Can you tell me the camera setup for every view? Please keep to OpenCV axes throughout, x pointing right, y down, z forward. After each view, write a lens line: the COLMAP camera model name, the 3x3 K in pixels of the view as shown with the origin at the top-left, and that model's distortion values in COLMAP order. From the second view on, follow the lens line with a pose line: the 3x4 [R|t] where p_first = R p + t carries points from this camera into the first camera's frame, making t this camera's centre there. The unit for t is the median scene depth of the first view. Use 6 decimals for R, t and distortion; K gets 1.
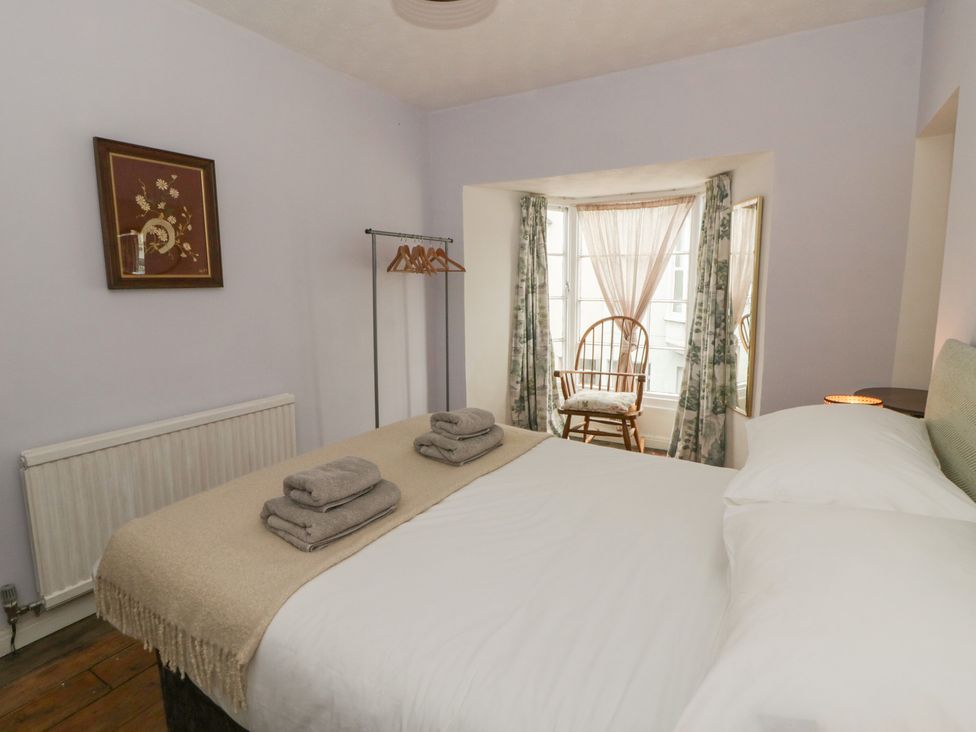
lens RADIAL K [[529.6, 0, 488.2], [0, 529.6, 363.1], [0, 0, 1]] dist [-0.001783, -0.016008]
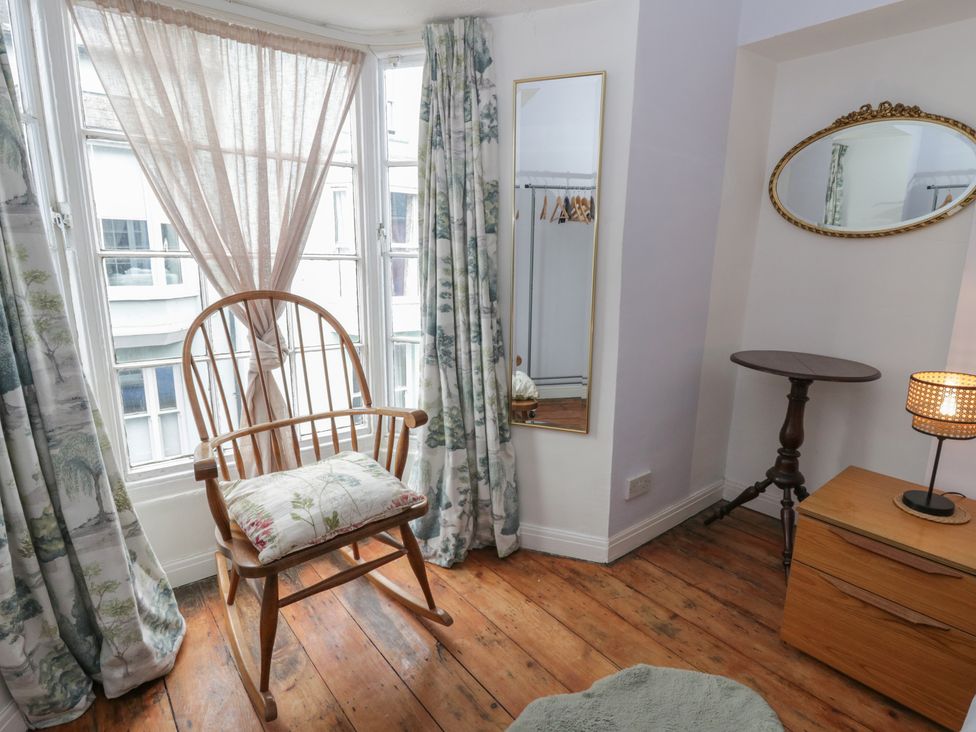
lens RADIAL K [[529.6, 0, 488.1], [0, 529.6, 369.8], [0, 0, 1]] dist [-0.001783, -0.016008]
pose [[0.338903, -0.181736, 0.923102, -0.098401], [0.129767, 0.980818, 0.145457, -0.062502], [-0.931829, 0.070492, 0.355985, 0.655581]]
